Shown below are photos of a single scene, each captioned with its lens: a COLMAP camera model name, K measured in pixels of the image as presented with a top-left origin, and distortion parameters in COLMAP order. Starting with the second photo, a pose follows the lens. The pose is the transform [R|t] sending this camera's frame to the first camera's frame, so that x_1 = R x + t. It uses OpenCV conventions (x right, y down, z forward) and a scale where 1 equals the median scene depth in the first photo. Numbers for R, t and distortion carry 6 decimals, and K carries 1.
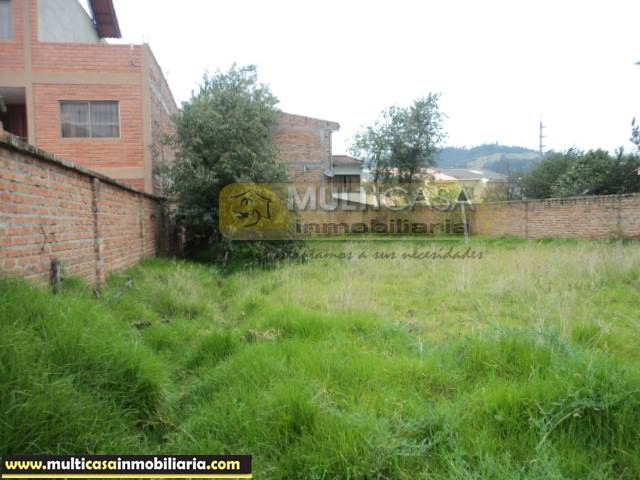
lens RADIAL K [[511.2, 0, 320.0], [0, 511.2, 240.0], [0, 0, 1]] dist [-0.013132, 0.010015]
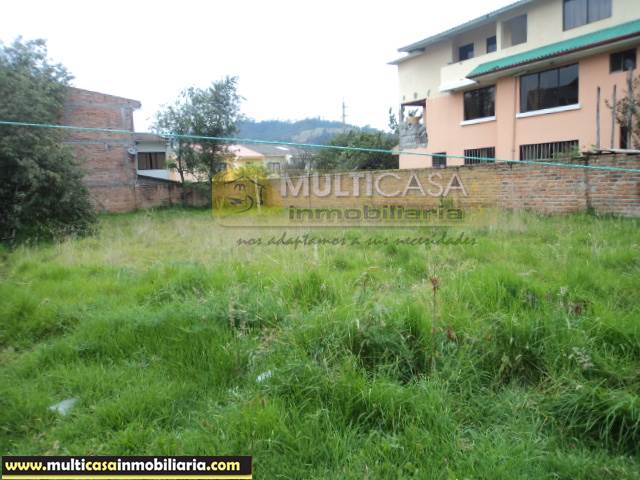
lens RADIAL K [[511.2, 0, 320.0], [0, 511.2, 240.0], [0, 0, 1]] dist [-0.013132, 0.010015]
pose [[0.945198, -0.050807, 0.322519, 0.036084], [0.034133, 0.997782, 0.057150, 0.002436], [-0.324708, -0.043010, 0.944836, -0.100897]]
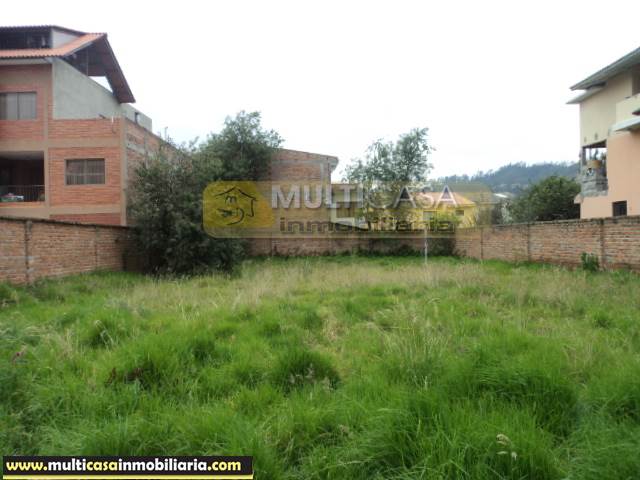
lens RADIAL K [[511.2, 0, 320.0], [0, 511.2, 240.0], [0, 0, 1]] dist [-0.013132, 0.010015]
pose [[0.984880, 0.005456, -0.173151, 0.209107], [-0.011994, 0.999253, -0.036737, -0.001465], [0.172822, 0.038259, 0.984210, -0.131124]]
